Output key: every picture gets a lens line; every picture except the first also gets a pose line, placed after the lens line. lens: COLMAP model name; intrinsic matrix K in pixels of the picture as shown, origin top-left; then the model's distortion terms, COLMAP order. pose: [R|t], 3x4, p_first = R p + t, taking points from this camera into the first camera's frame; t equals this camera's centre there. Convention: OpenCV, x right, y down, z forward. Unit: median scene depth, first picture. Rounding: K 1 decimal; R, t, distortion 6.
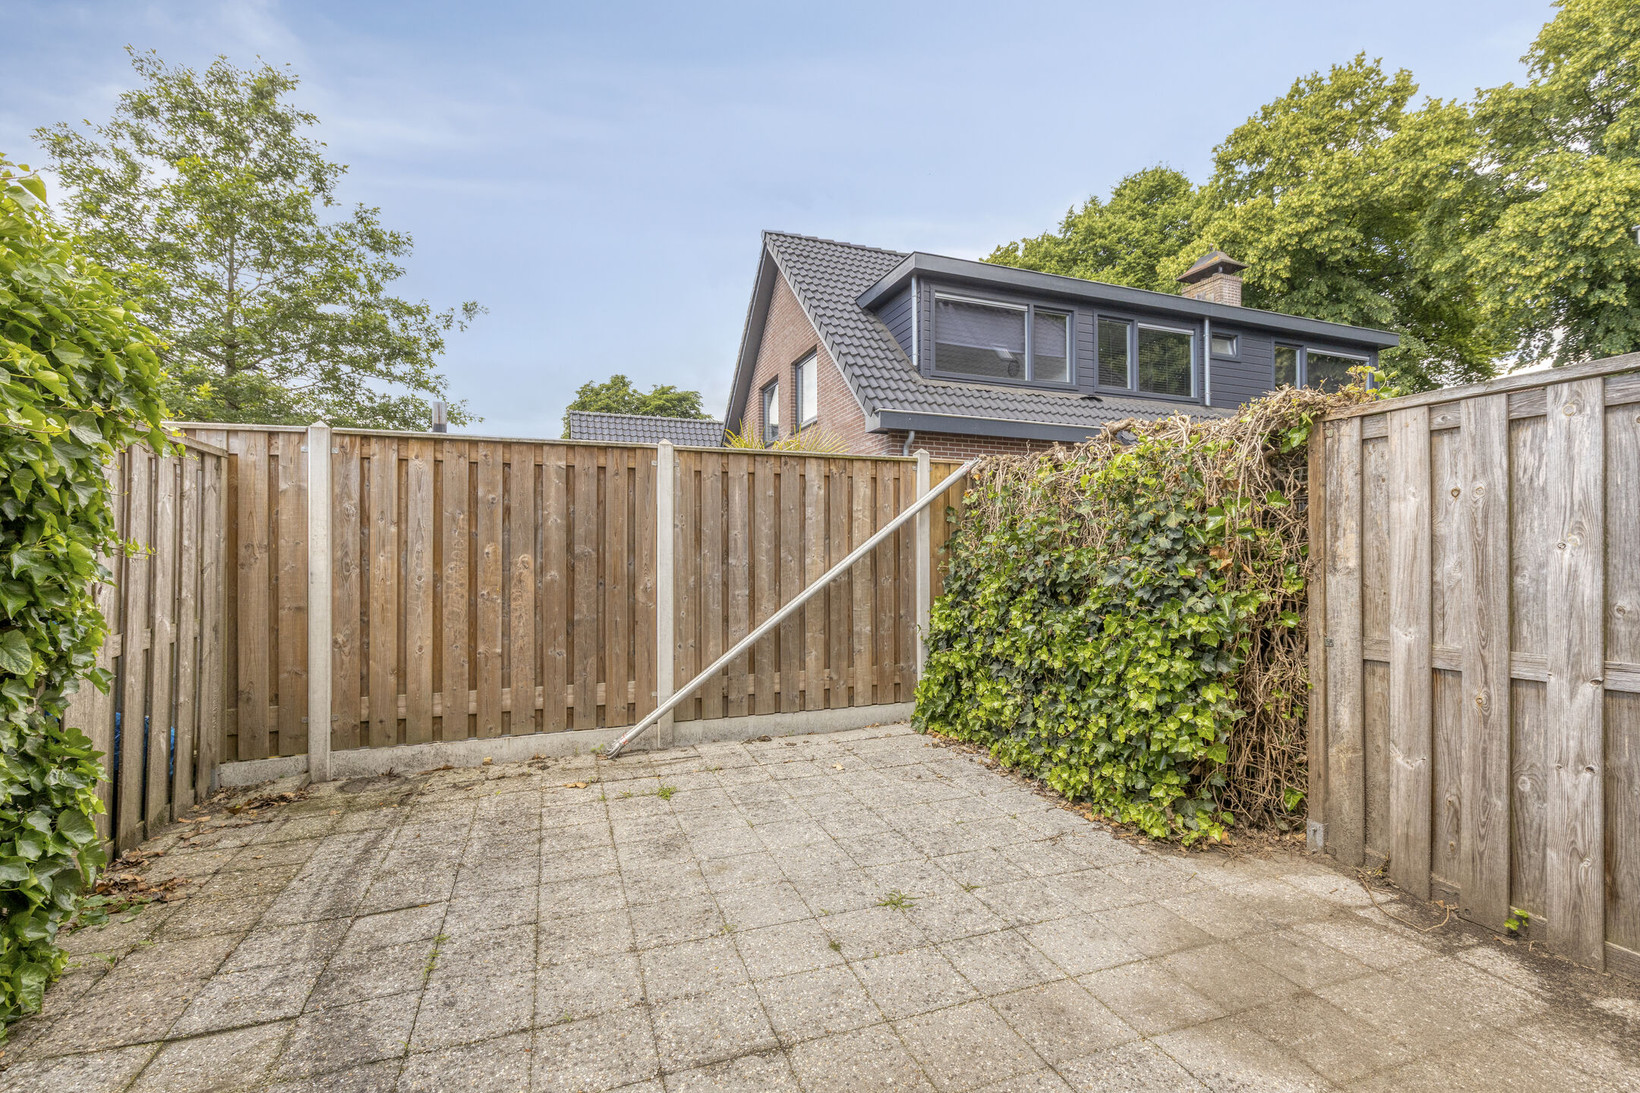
lens RADIAL K [[738.4, 0, 836.7], [0, 738.4, 544.6], [0, 0, 1]] dist [0.006677, 0.001622]
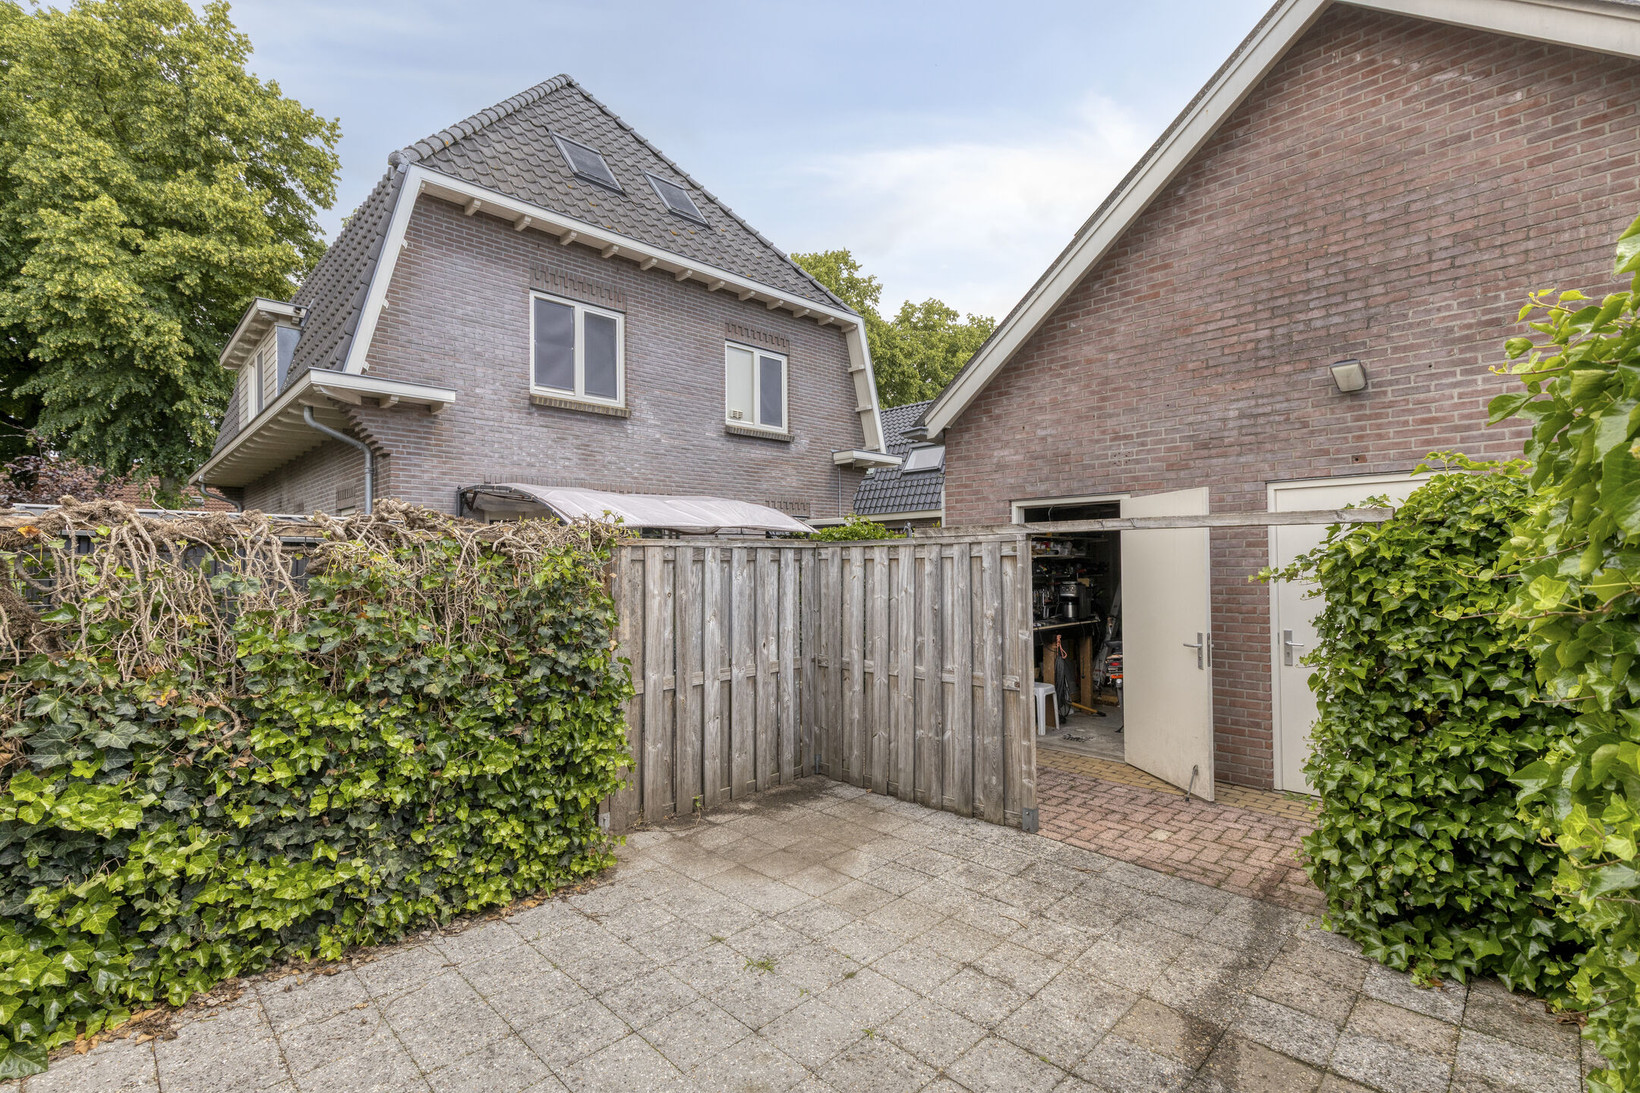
lens RADIAL K [[738.4, 0, 818.9], [0, 738.4, 554.2], [0, 0, 1]] dist [0.006677, 0.001622]
pose [[-0.409064, 0.018201, 0.912324, -0.829842], [-0.001462, 0.999787, -0.020601, -0.107795], [-0.912505, -0.009761, -0.408950, 1.139189]]
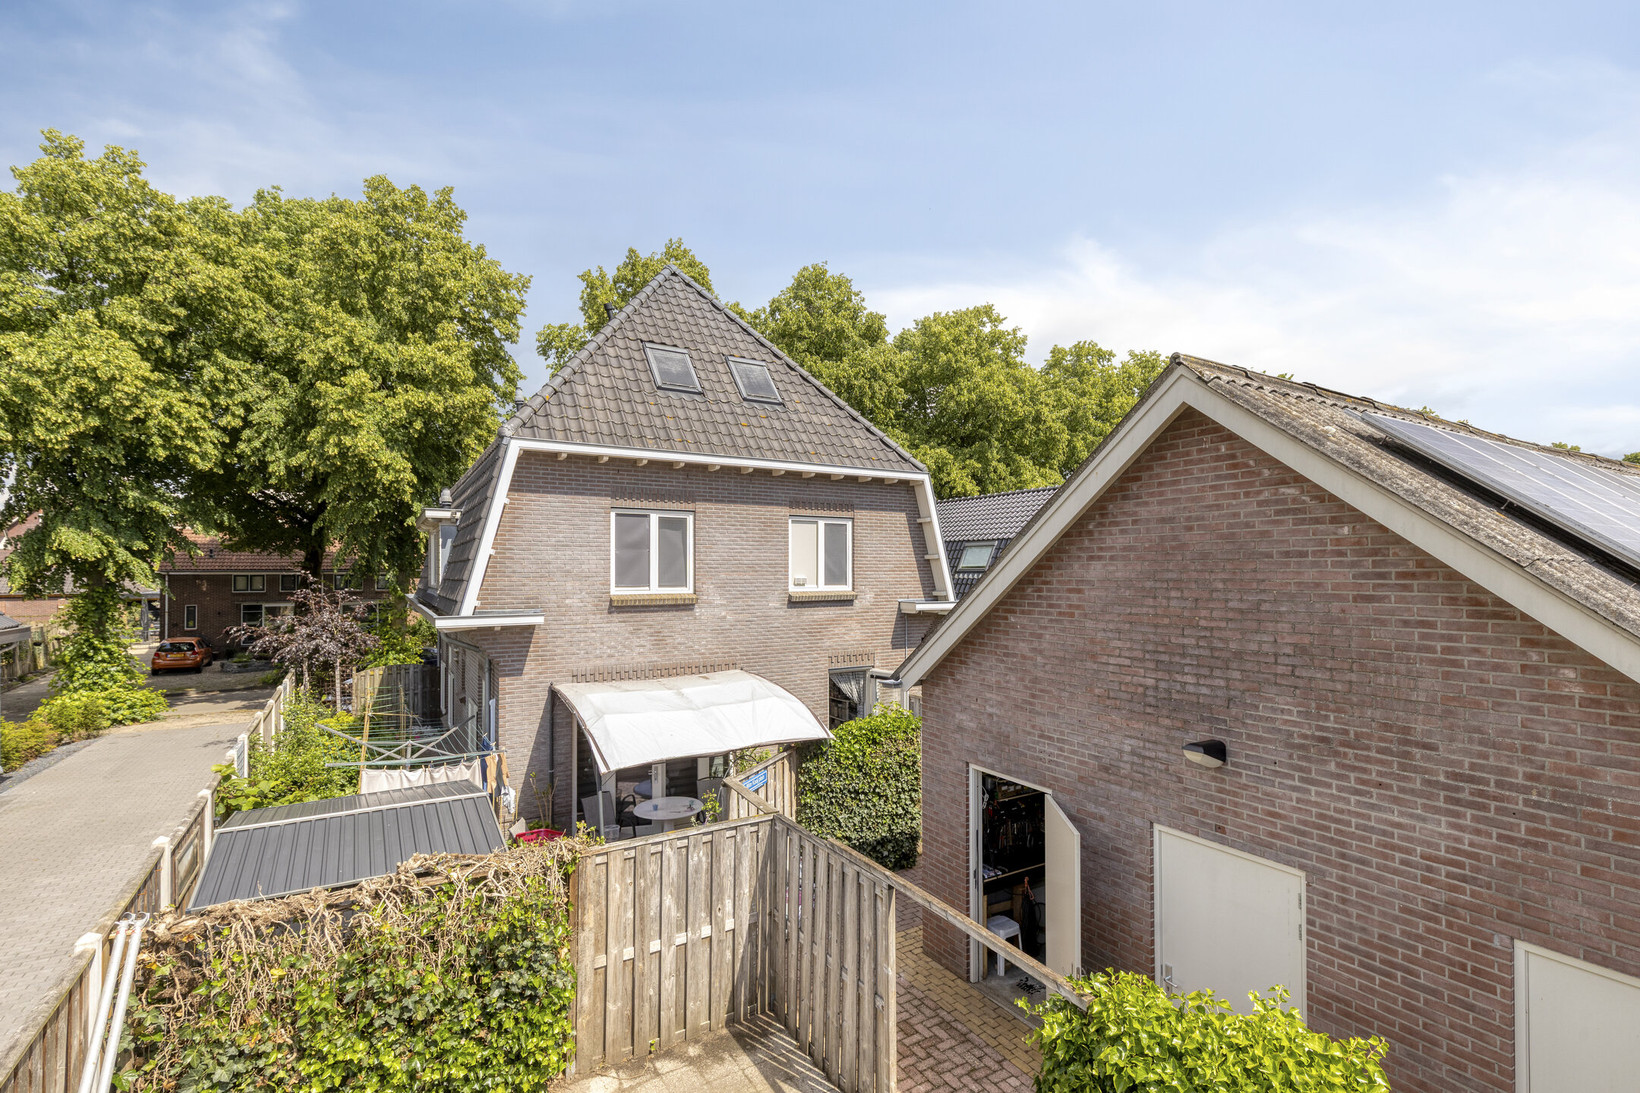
lens RADIAL K [[738.4, 0, 809.7], [0, 738.4, 574.1], [0, 0, 1]] dist [0.006677, 0.001622]
pose [[-0.171322, 0.008643, 0.985177, -1.324958], [-0.008045, 0.999916, -0.010171, -0.850267], [-0.985182, -0.009668, -0.171239, 0.678501]]
